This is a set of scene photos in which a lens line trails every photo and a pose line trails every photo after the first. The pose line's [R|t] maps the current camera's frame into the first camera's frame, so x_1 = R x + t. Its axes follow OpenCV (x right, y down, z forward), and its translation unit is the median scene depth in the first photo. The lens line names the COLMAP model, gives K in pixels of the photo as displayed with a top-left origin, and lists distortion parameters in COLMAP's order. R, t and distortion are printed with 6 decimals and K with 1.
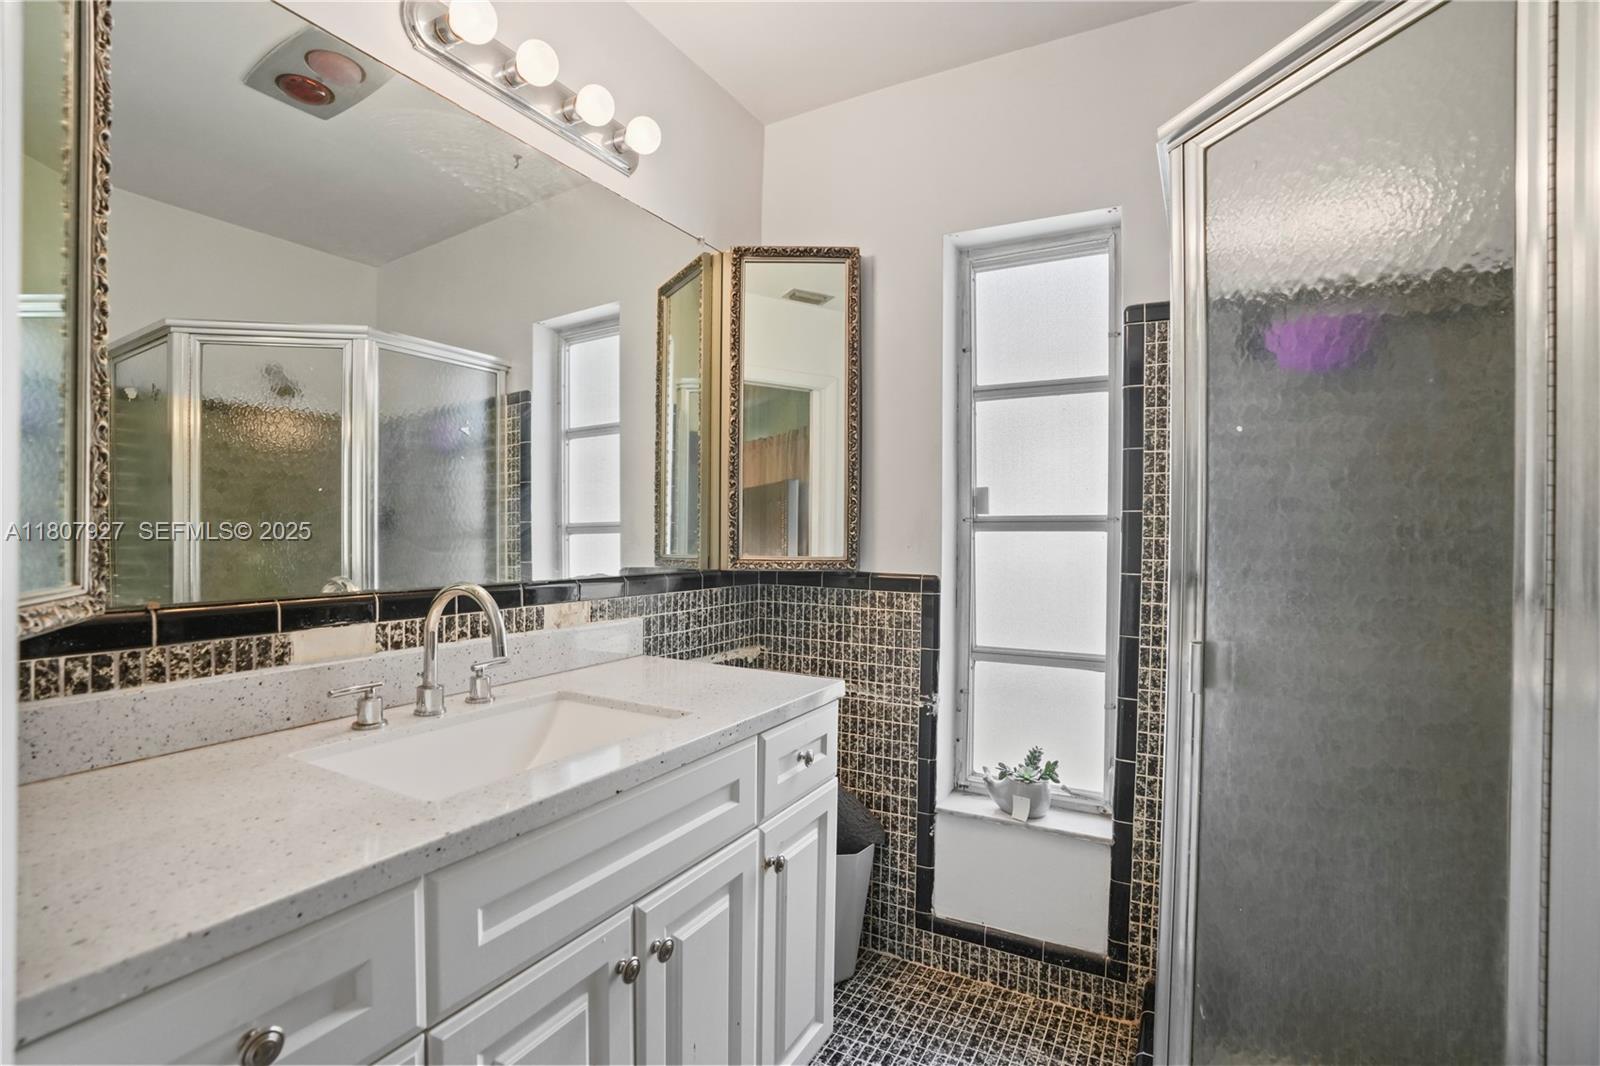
lens RADIAL K [[738.1, 0, 800.0], [0, 738.1, 533.0], [0, 0, 1]] dist [-0.073187, 0.035597]
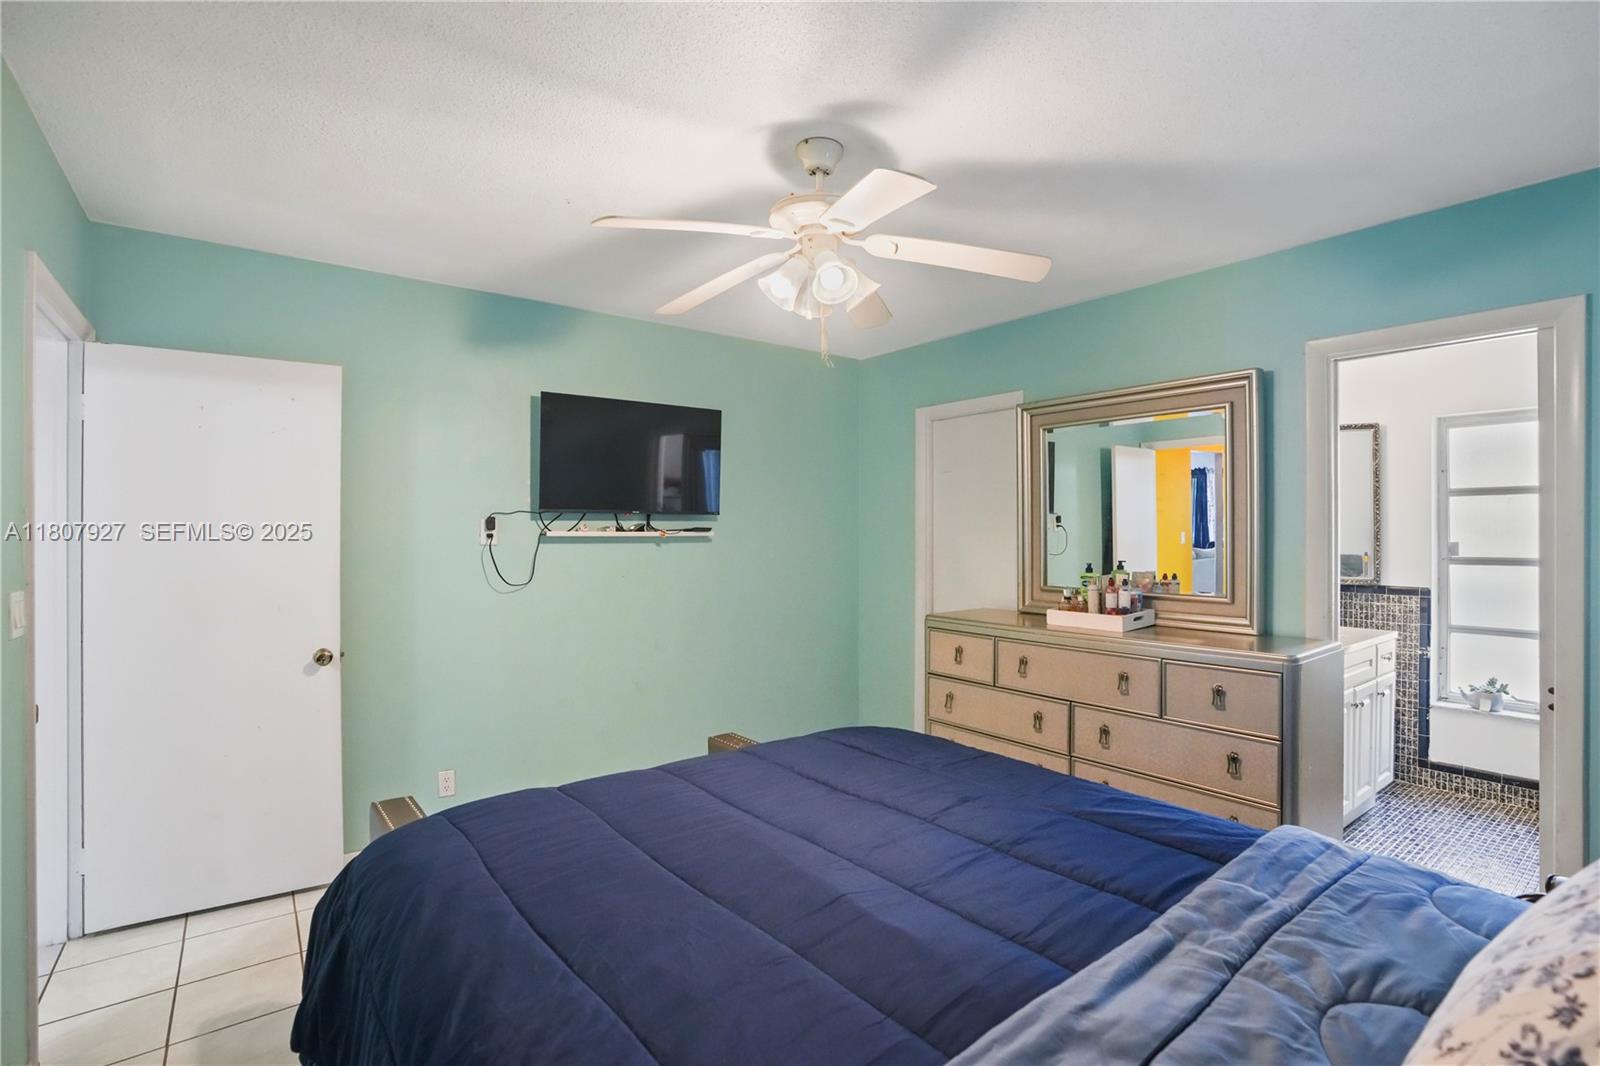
lens RADIAL K [[737.0, 0, 806.5], [0, 737.0, 527.0], [0, 0, 1]] dist [-0.067441, 0.023113]
pose [[0.911575, -0.012221, -0.410953, -0.584434], [0.008500, 0.999905, -0.010882, -0.104960], [0.411047, 0.006427, 0.911592, -1.507670]]
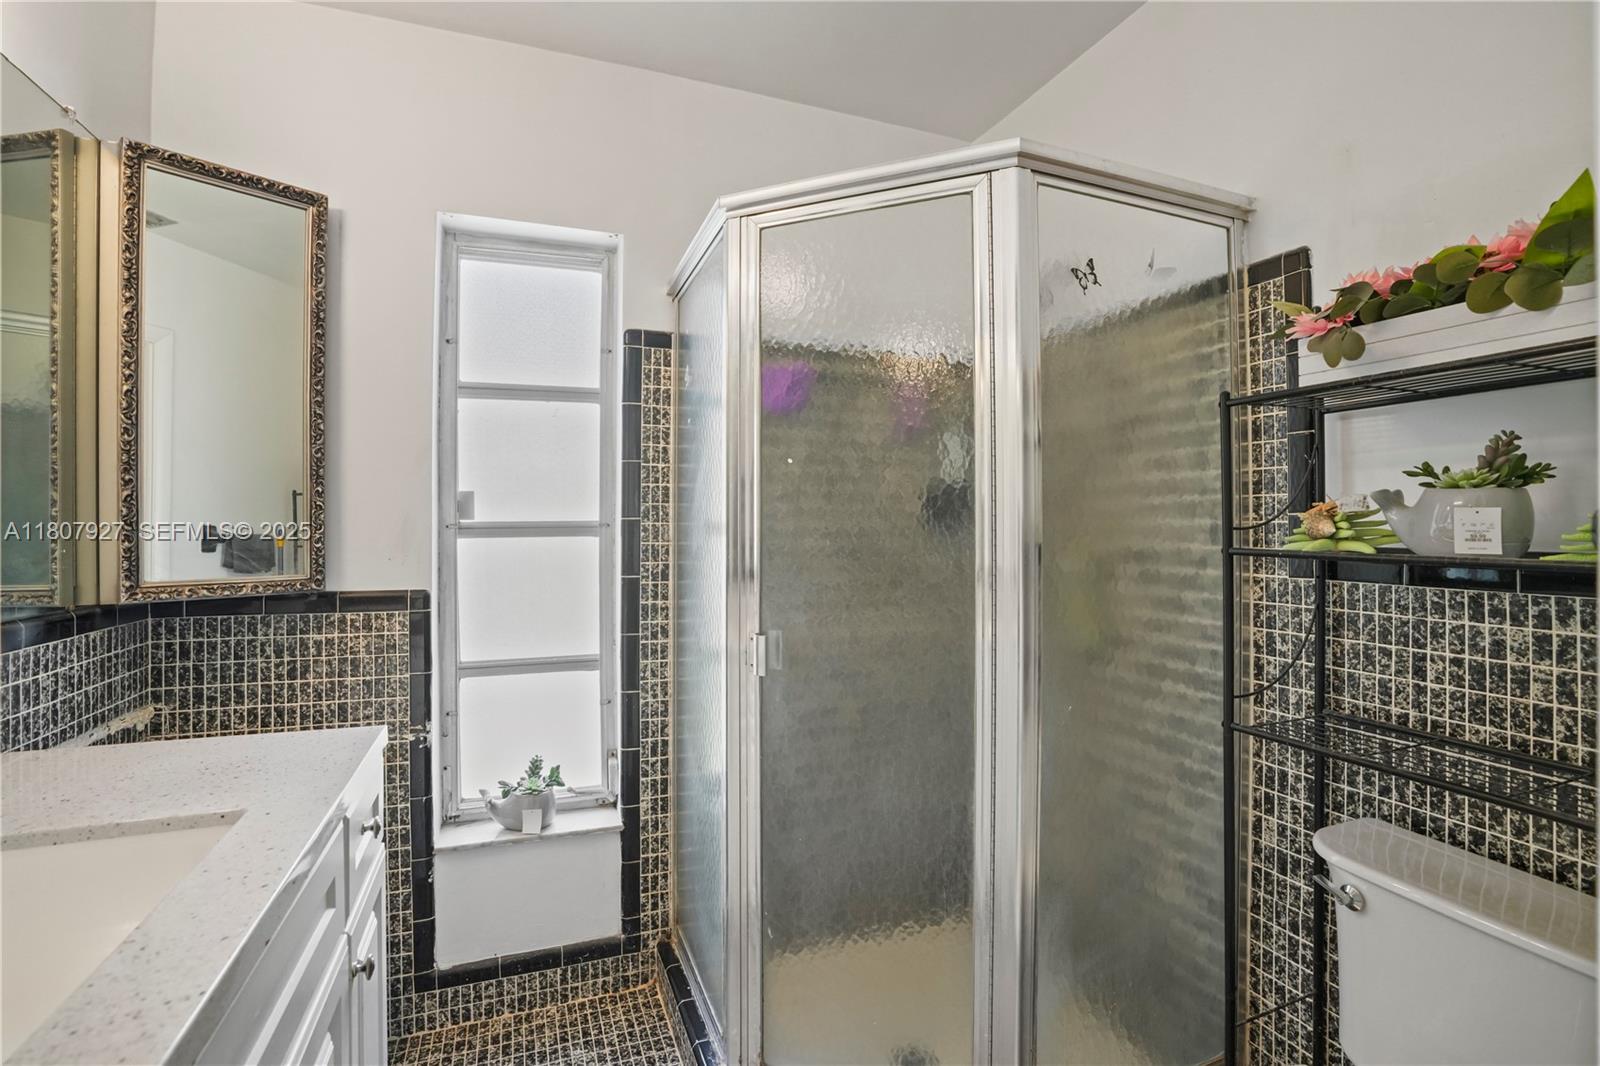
lens RADIAL K [[749.7, 0, 809.8], [0, 749.7, 521.7], [0, 0, 1]] dist [-0.068500, 0.027648]
pose [[0.652565, -0.008434, 0.757686, -0.195207], [0.011914, 0.999929, 0.000870, -0.021010], [-0.757639, 0.008459, 0.652618, 0.064930]]
